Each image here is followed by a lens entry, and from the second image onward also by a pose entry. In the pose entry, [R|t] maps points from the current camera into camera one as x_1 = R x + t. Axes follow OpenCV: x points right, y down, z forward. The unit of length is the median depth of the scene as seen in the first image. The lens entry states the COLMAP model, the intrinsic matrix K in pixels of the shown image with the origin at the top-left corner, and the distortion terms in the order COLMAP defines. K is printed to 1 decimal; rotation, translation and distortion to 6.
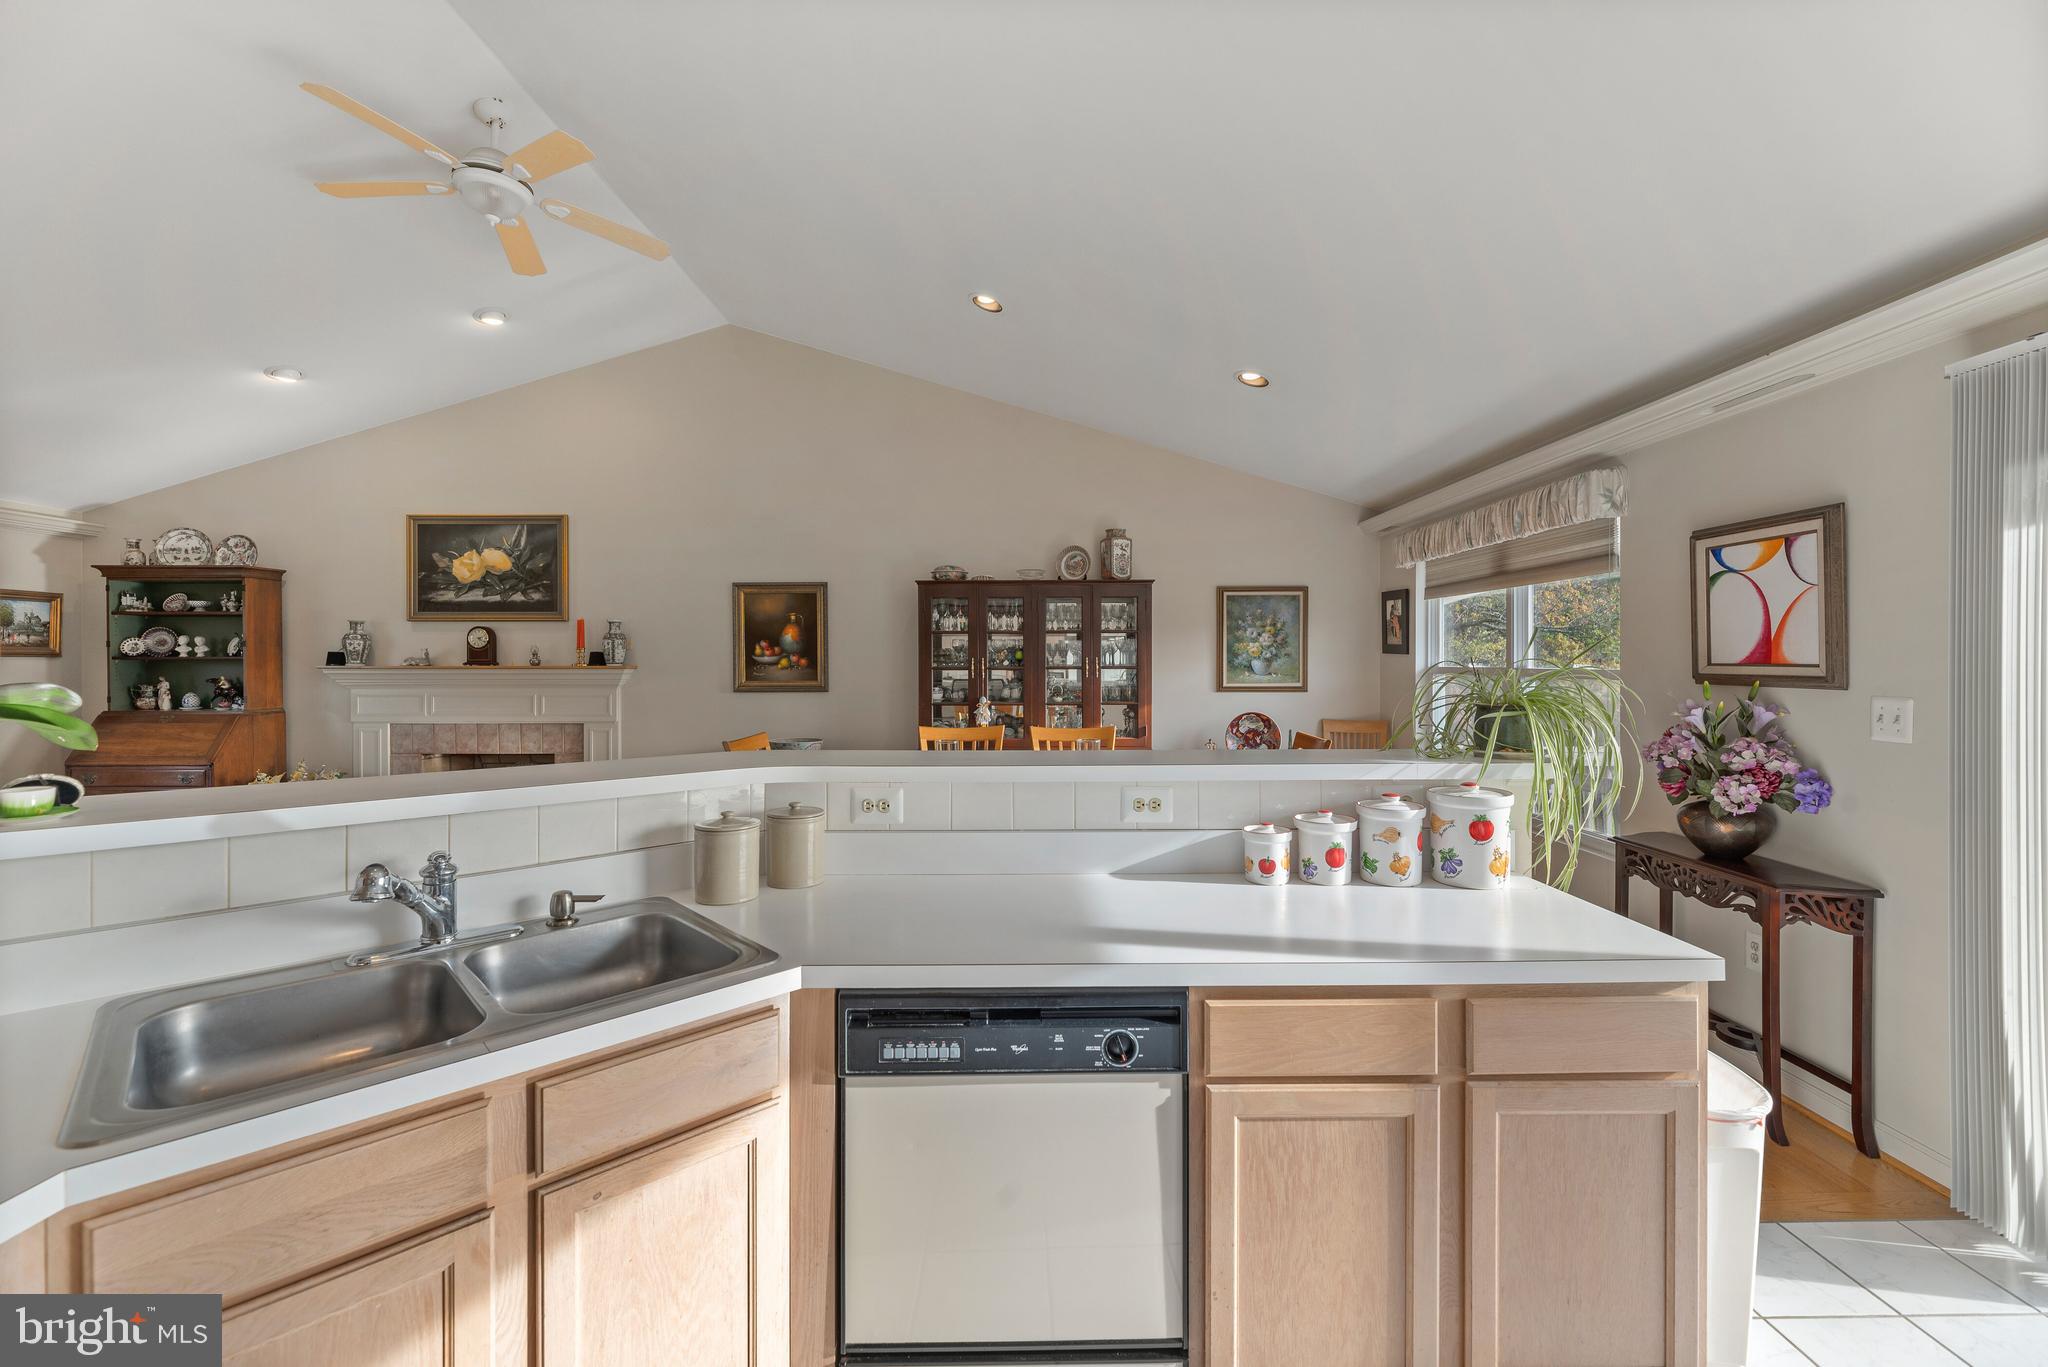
lens RADIAL K [[828.5, 0, 1037.6], [0, 828.5, 667.2], [0, 0, 1]] dist [0.001709, -0.000704]
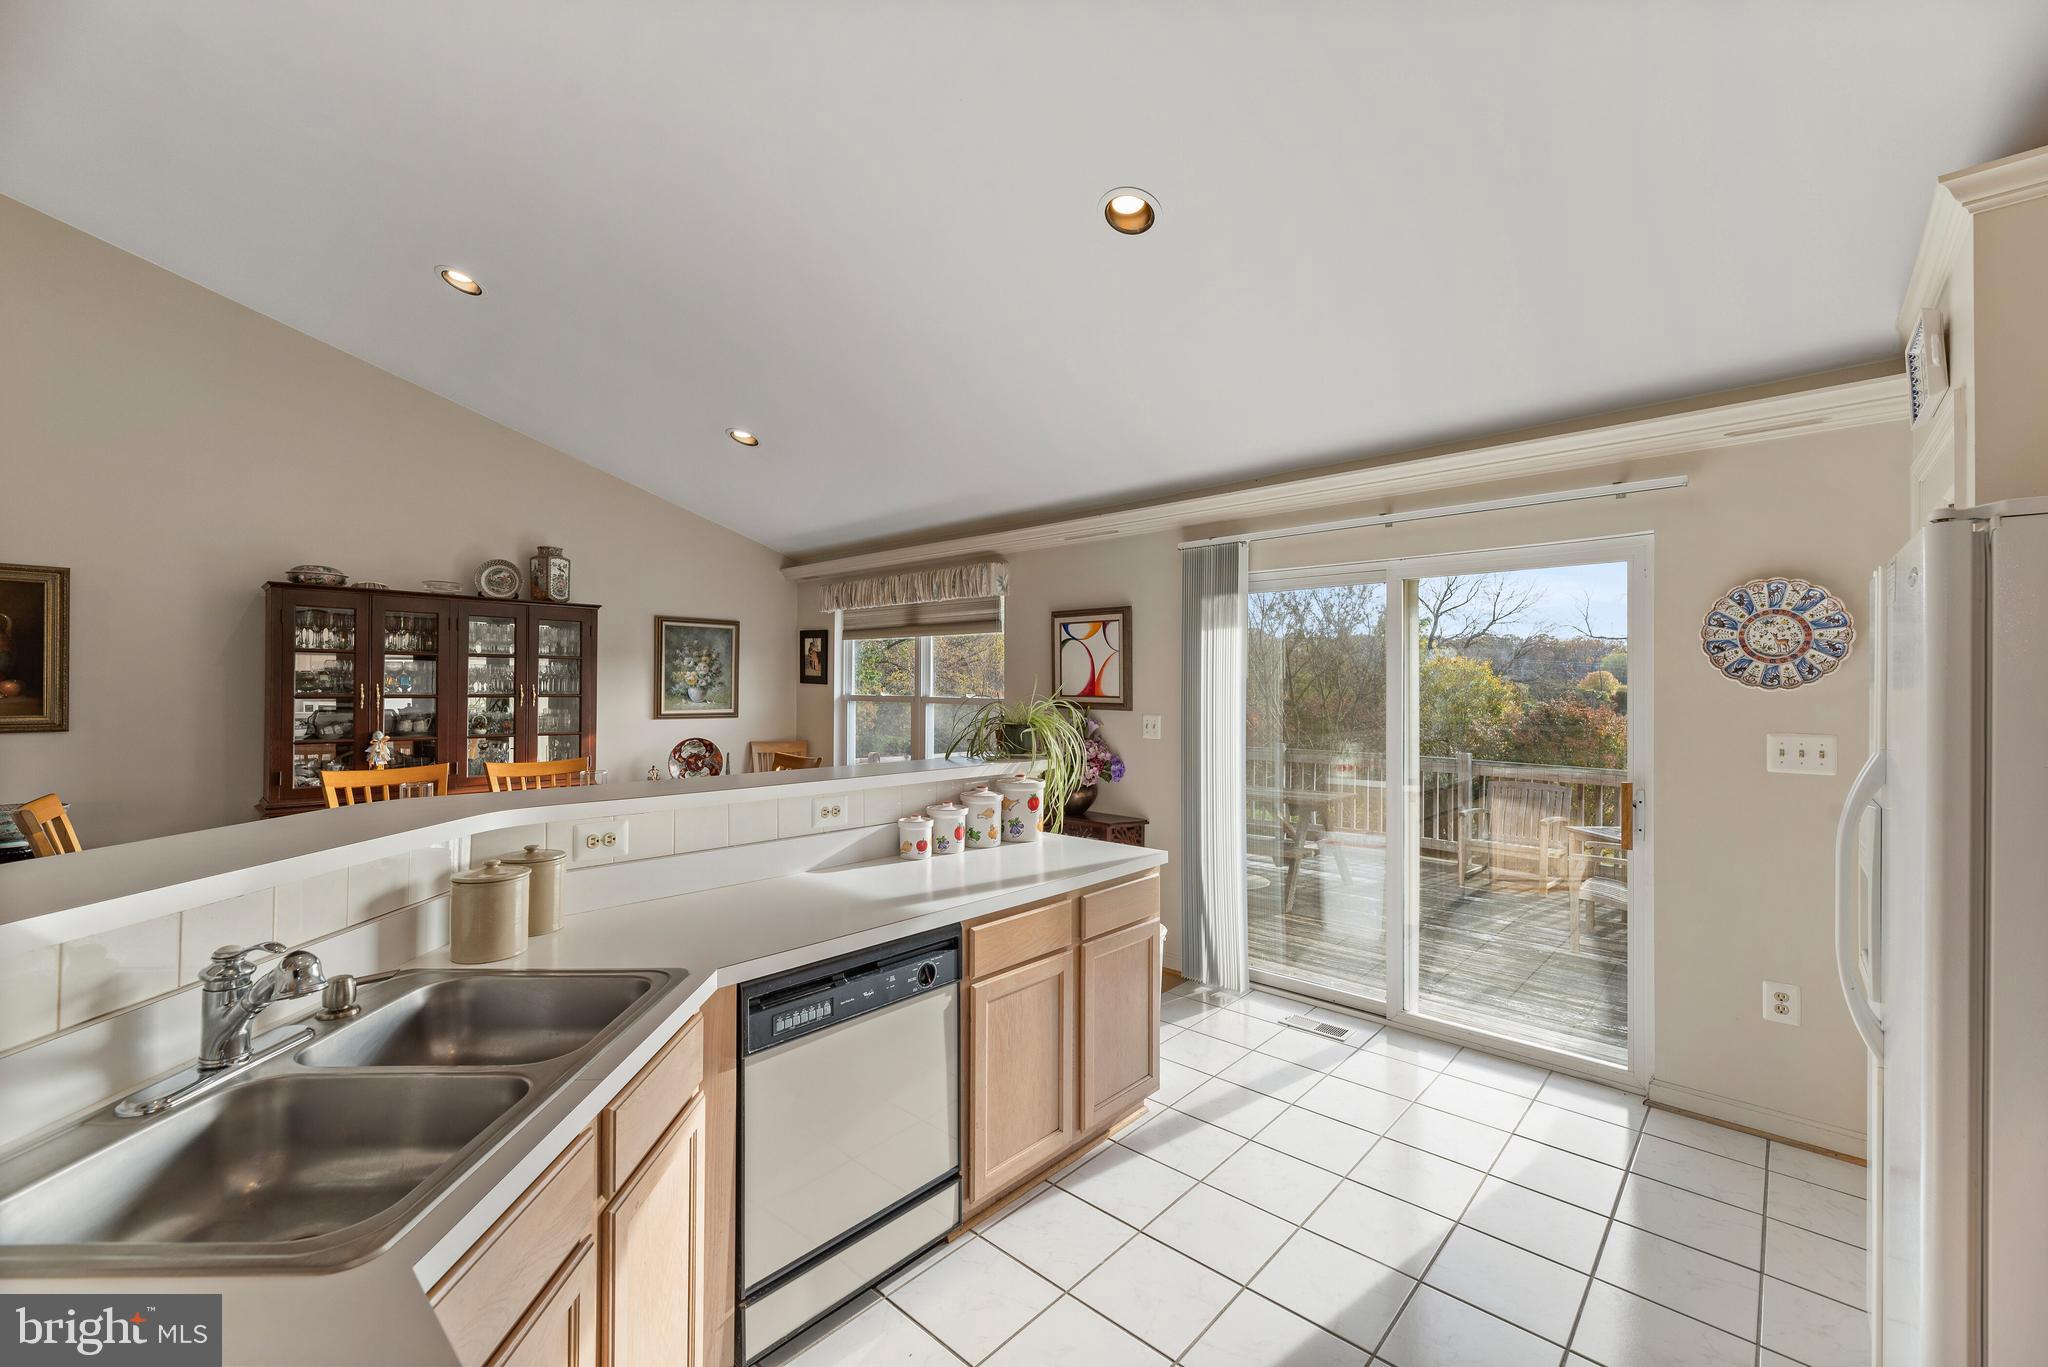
lens RADIAL K [[828.5, 0, 1019.1], [0, 828.5, 679.3], [0, 0, 1]] dist [0.001709, -0.000704]
pose [[0.685041, 0.013872, 0.728373, -0.228189], [-0.003733, 0.999872, -0.015532, -0.005412], [-0.728495, 0.007921, 0.685005, -0.022128]]
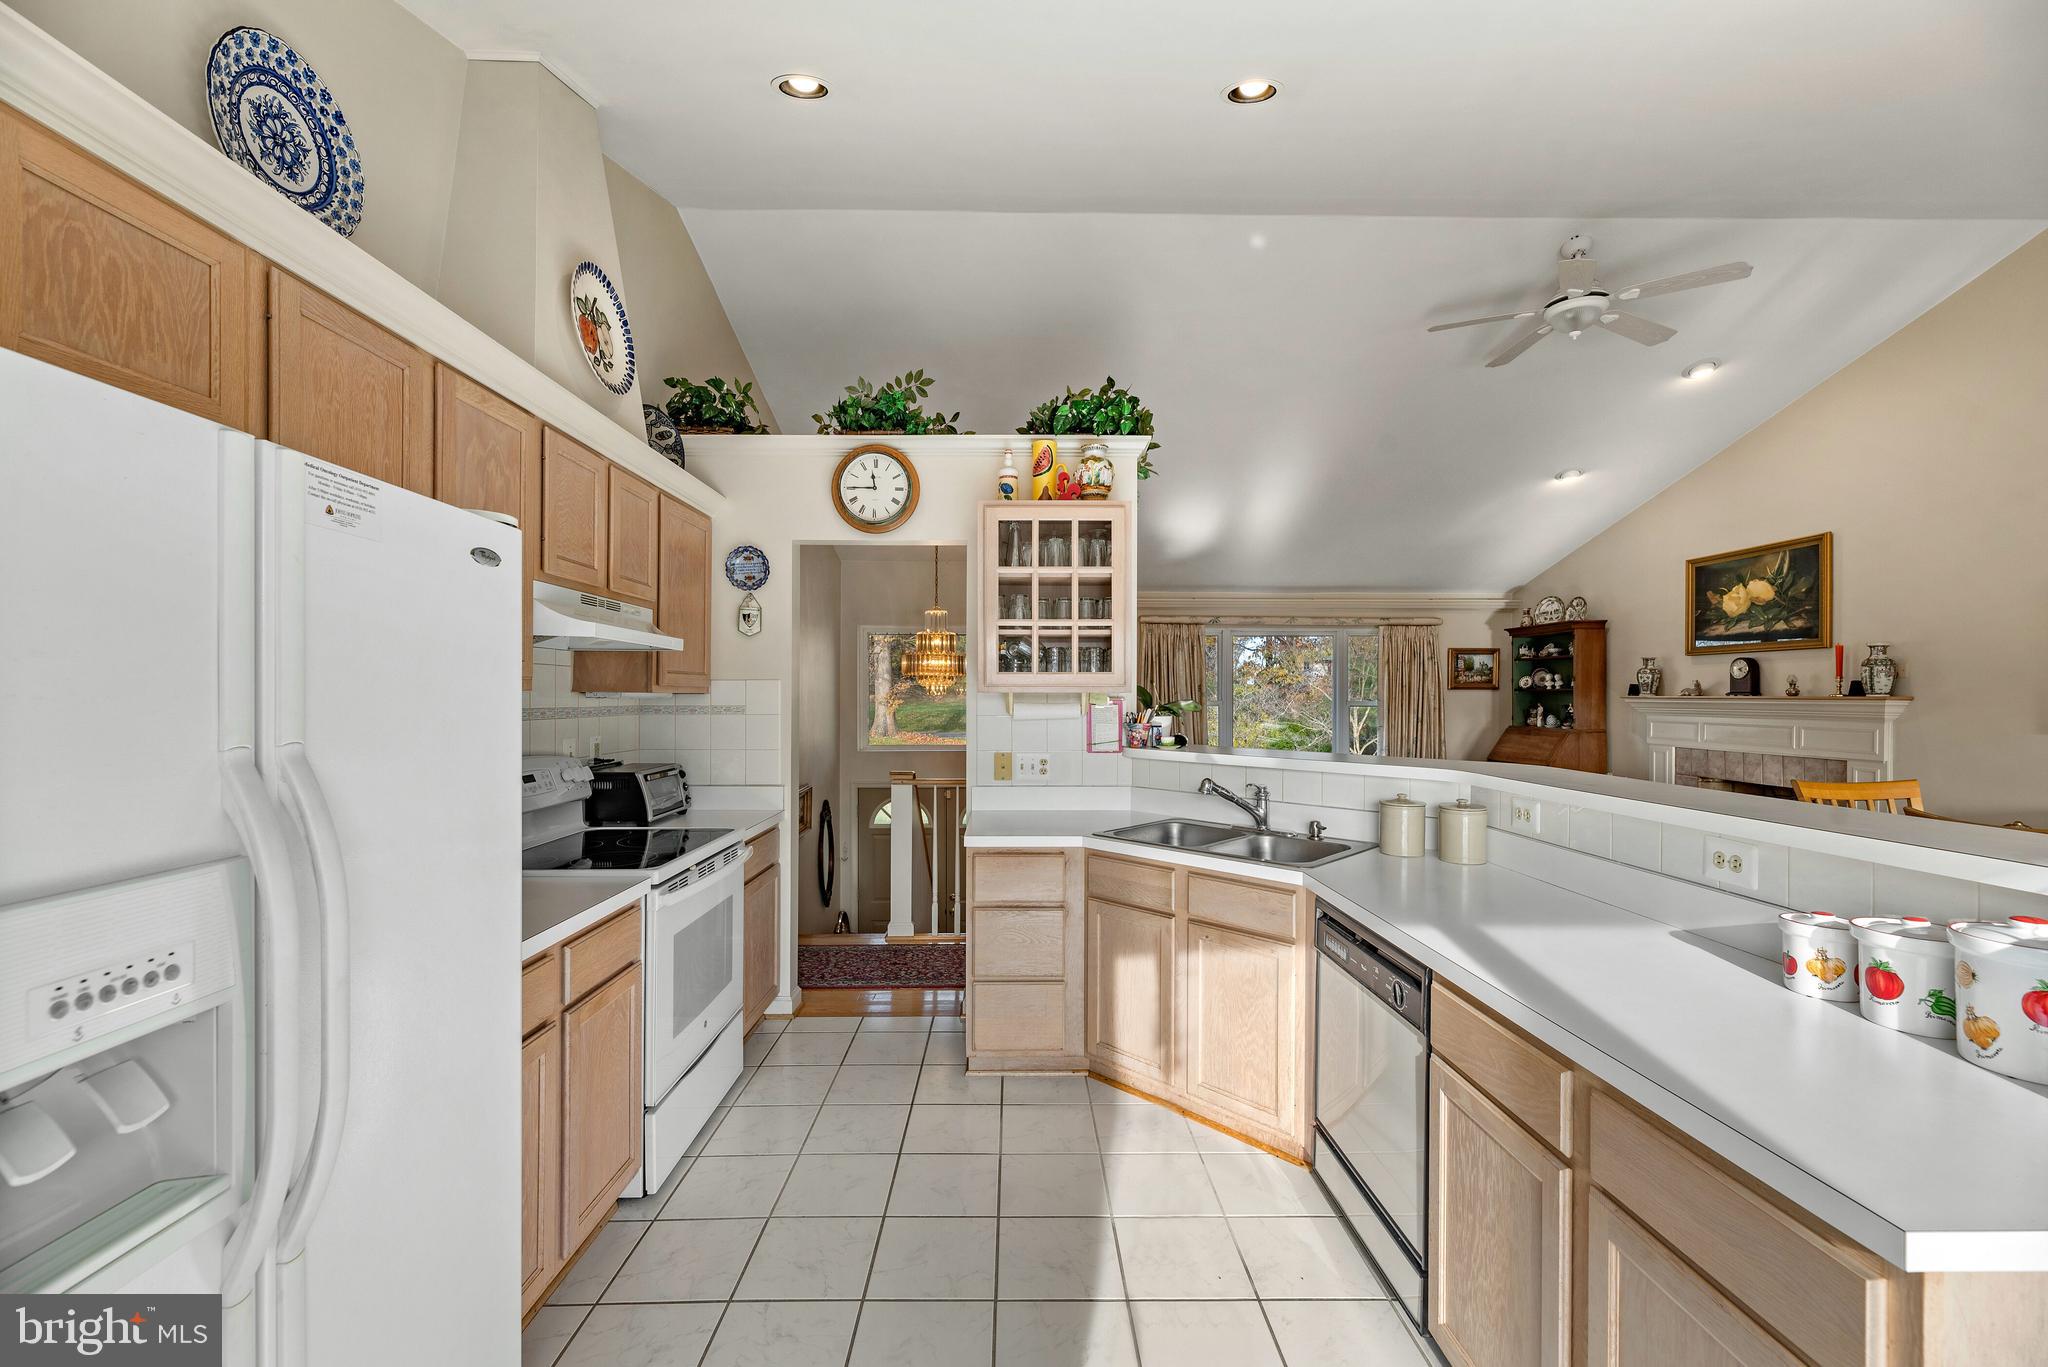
lens RADIAL K [[828.5, 0, 1030.0], [0, 828.5, 687.2], [0, 0, 1]] dist [0.001709, -0.000704]
pose [[0.015405, -0.008317, -0.999847, 0.374048], [-0.005355, 0.999950, -0.008400, 0.000871], [0.999867, 0.005484, 0.015360, 0.113551]]
